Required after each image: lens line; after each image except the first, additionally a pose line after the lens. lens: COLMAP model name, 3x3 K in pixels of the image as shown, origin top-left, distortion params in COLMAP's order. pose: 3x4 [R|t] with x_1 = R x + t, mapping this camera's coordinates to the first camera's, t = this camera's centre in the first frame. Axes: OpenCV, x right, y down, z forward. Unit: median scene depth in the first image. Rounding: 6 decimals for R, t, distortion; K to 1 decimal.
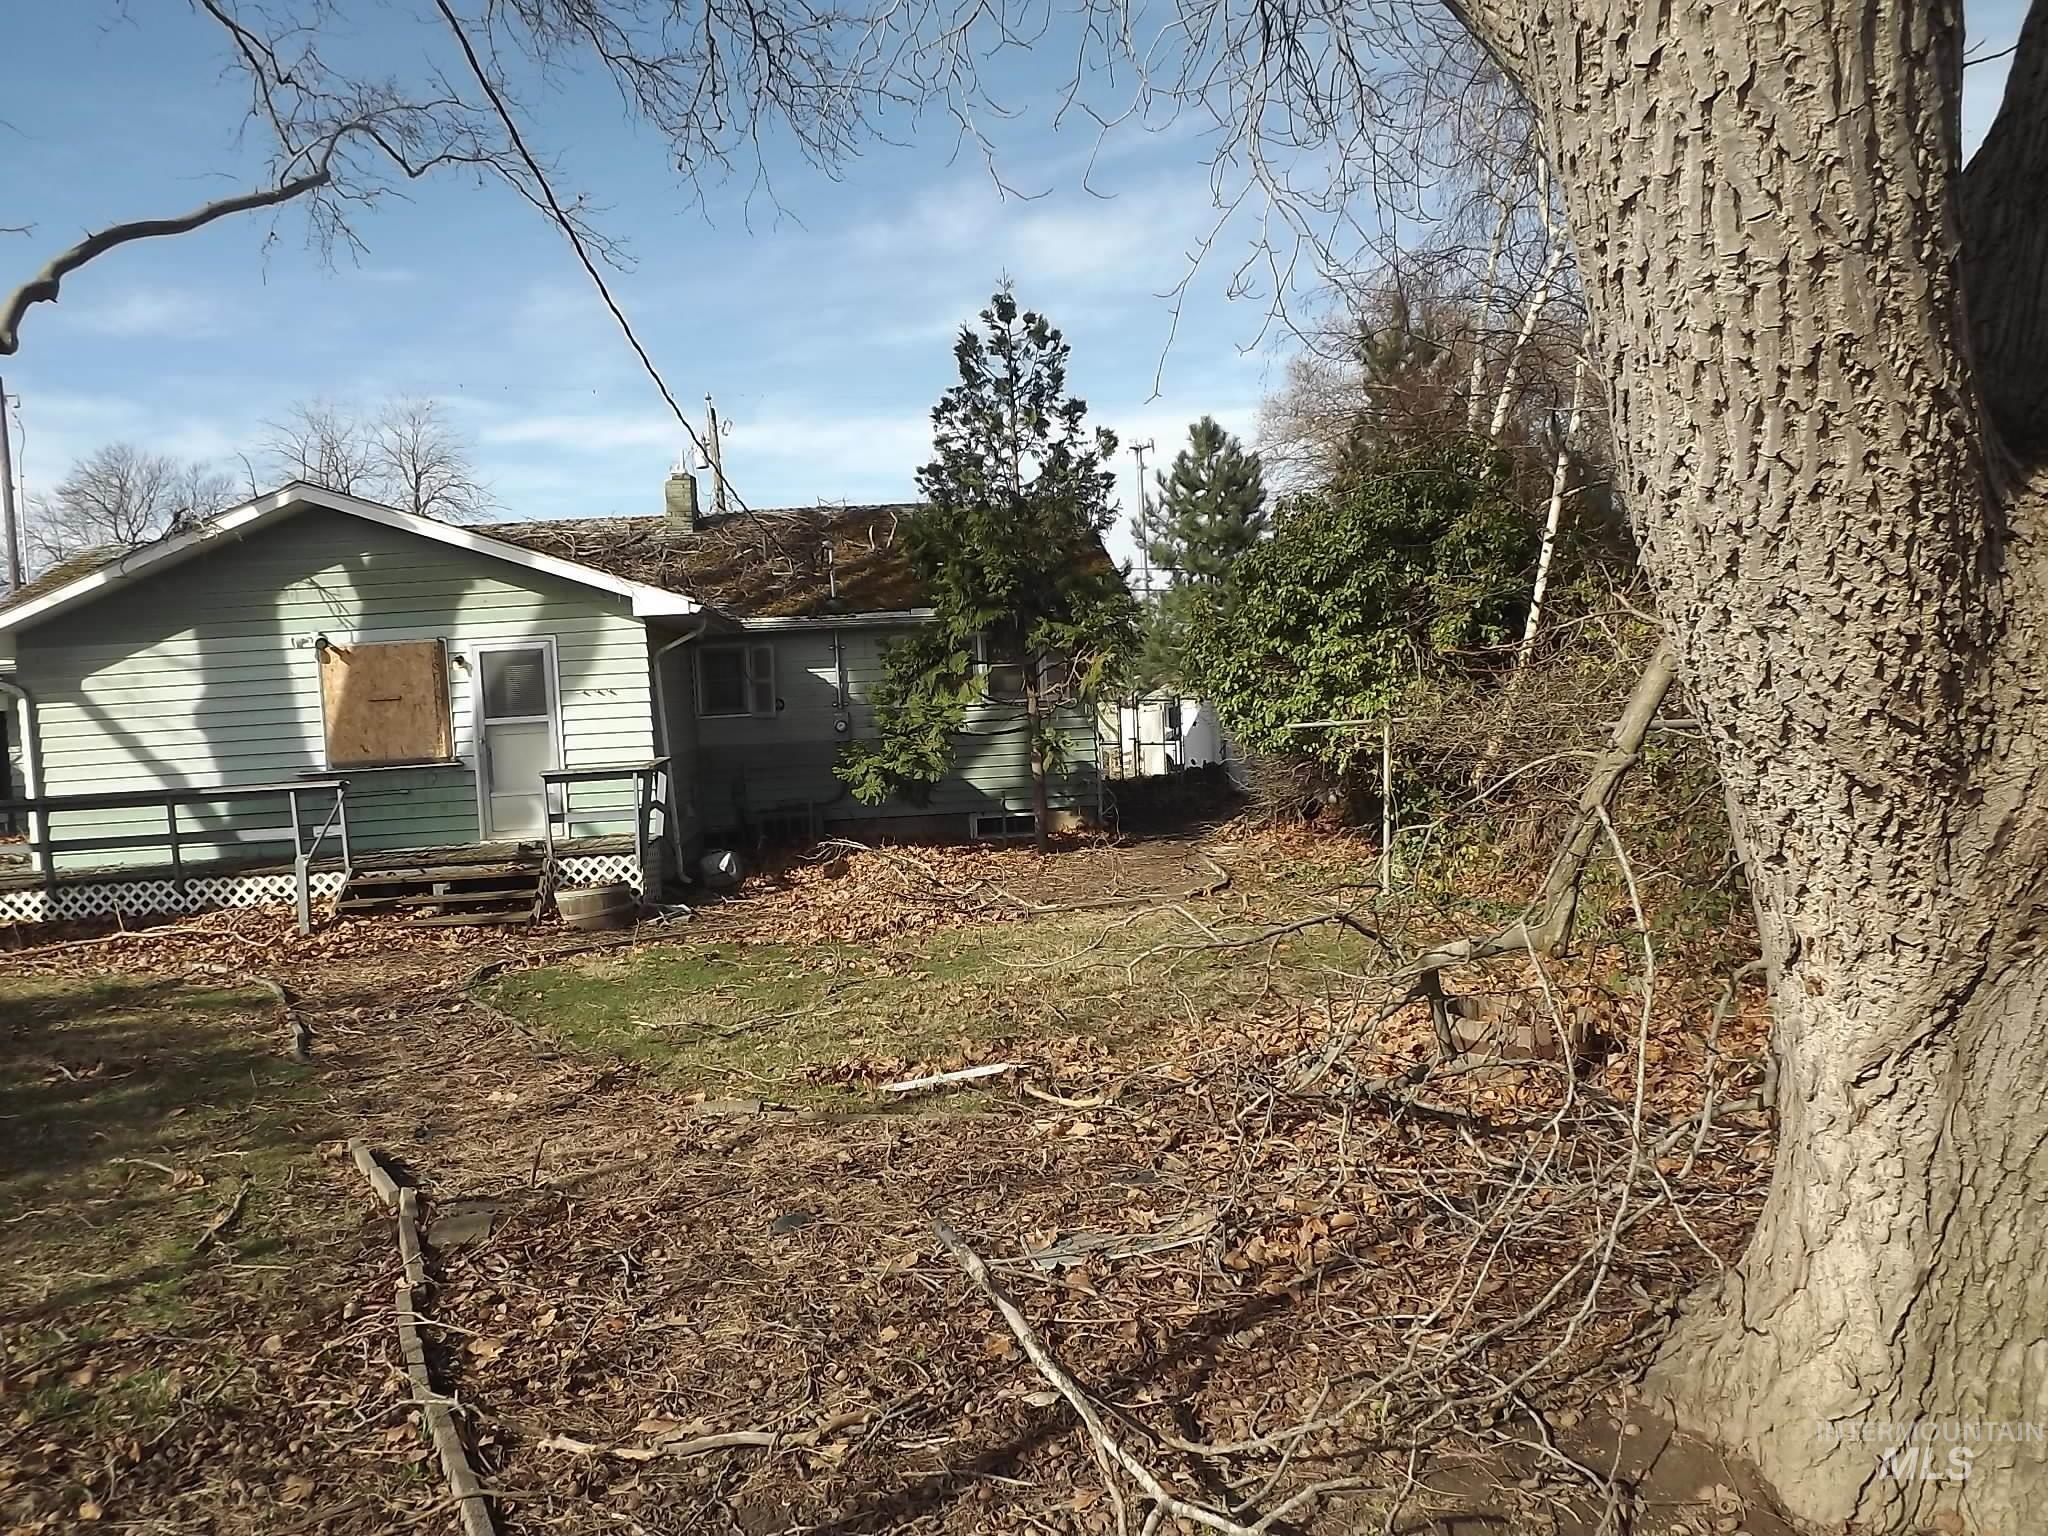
lens RADIAL K [[1513.6, 0, 1029.6], [0, 1513.6, 779.2], [0, 0, 1]] dist [-0.032804, 0.000704]
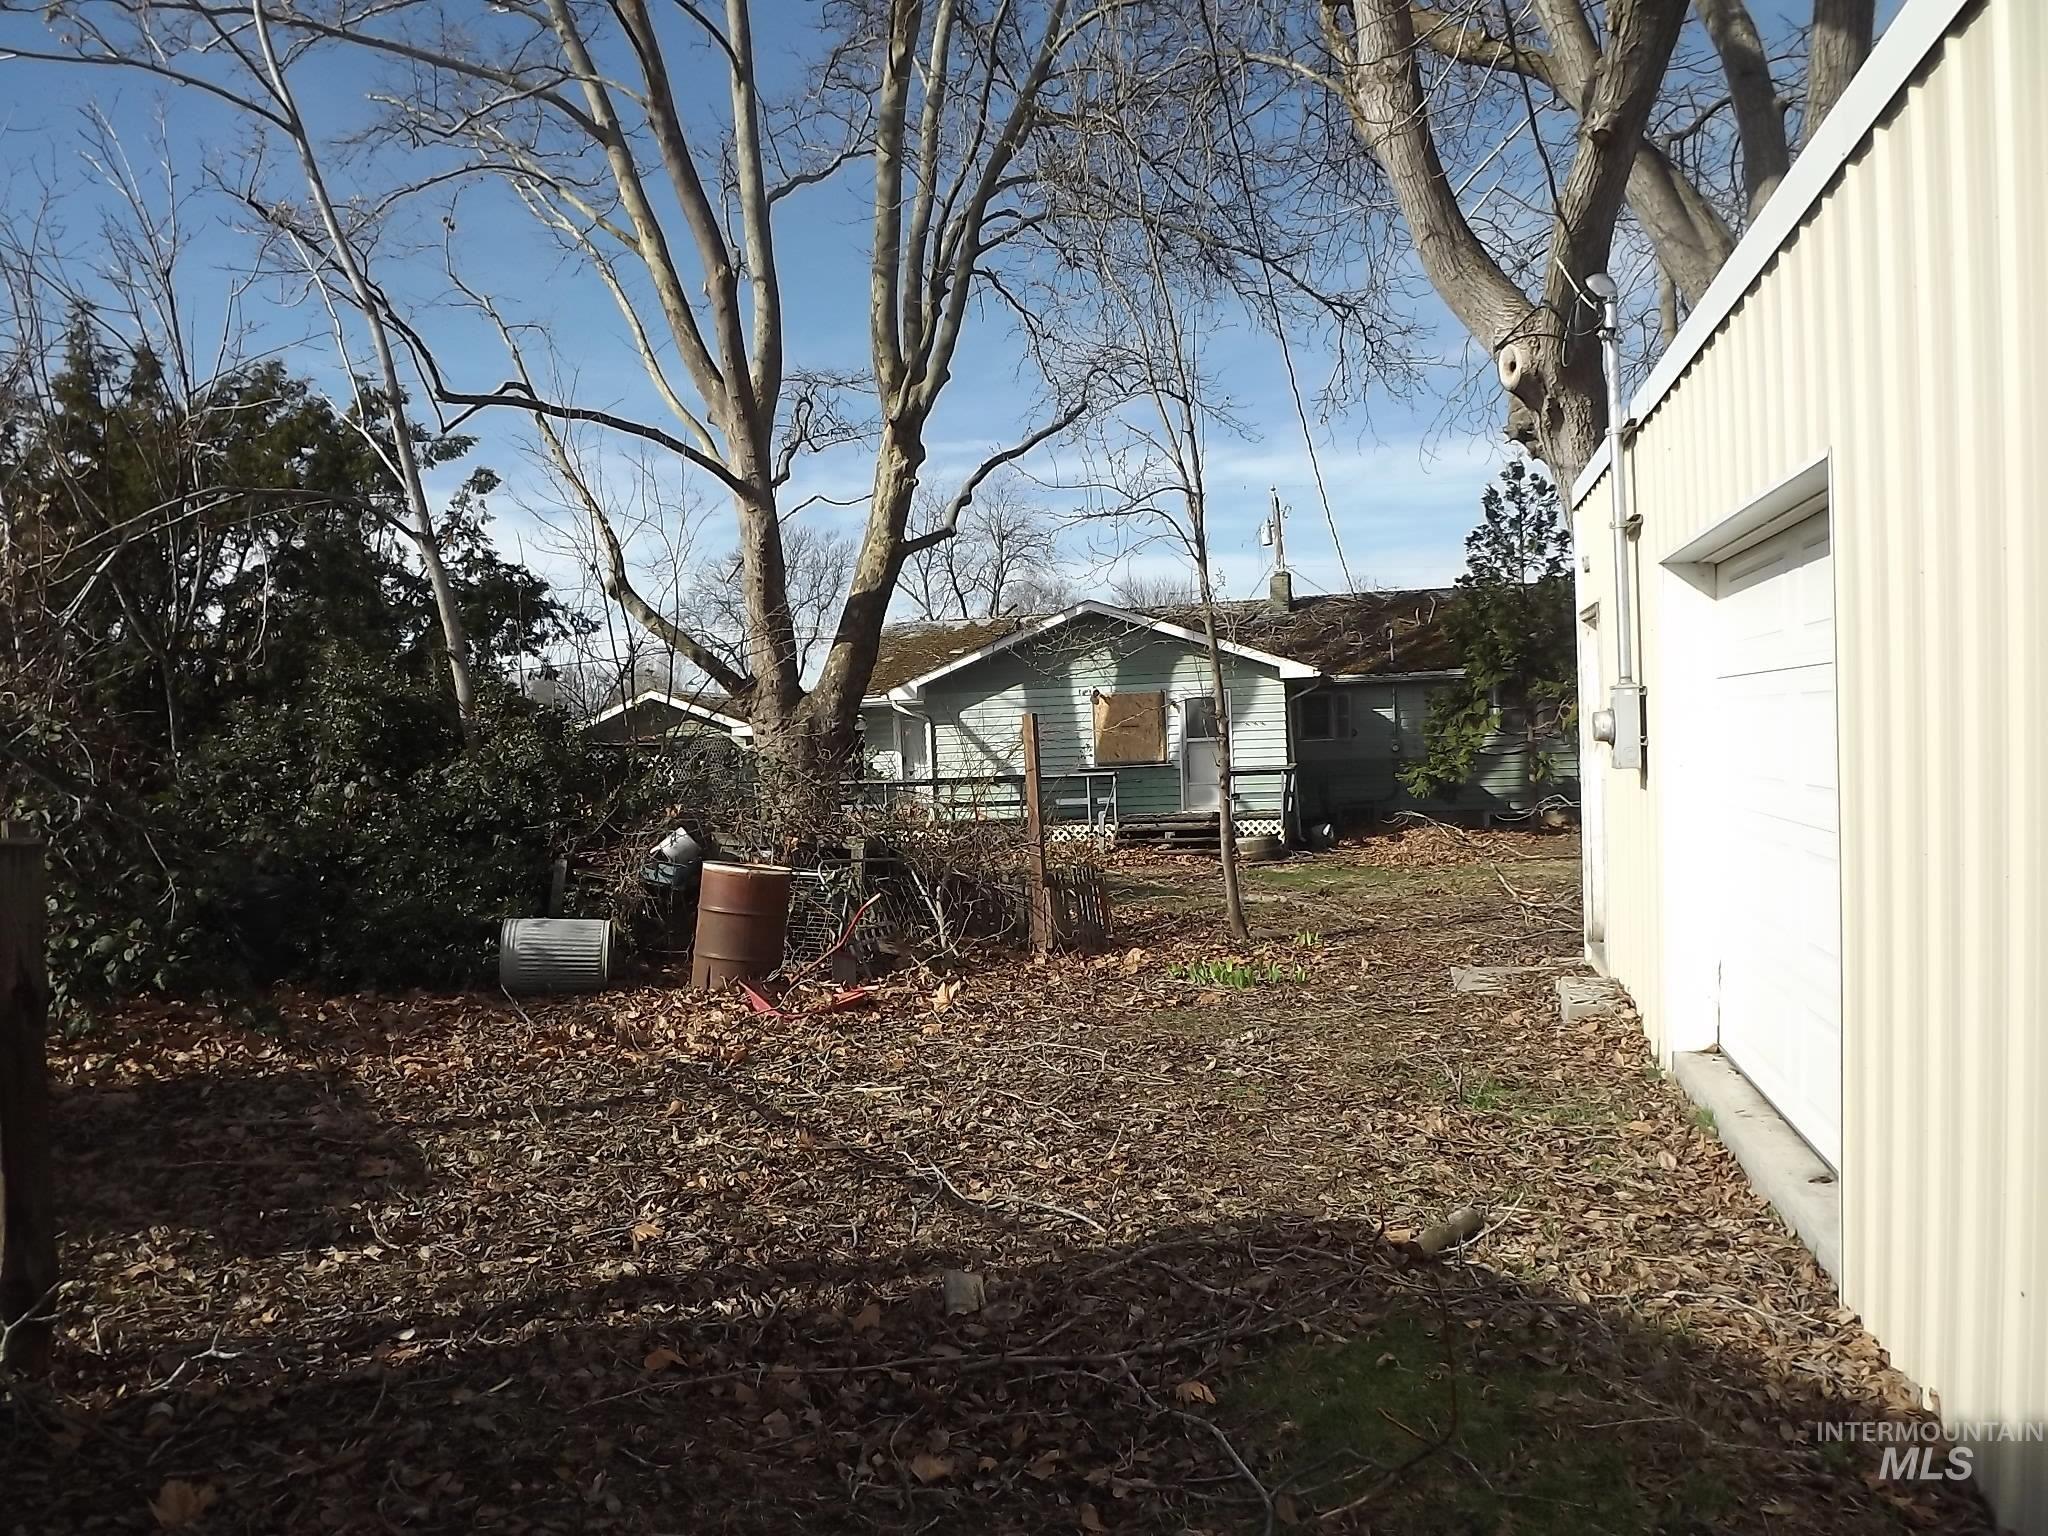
lens RADIAL K [[1513.6, 0, 1029.6], [0, 1513.6, 779.2], [0, 0, 1]] dist [-0.032804, 0.000704]
pose [[0.945761, 0.023918, -0.323983, 0.018545], [-0.030317, 0.999432, -0.014717, 0.032717], [0.323447, 0.023741, 0.945949, -0.597618]]
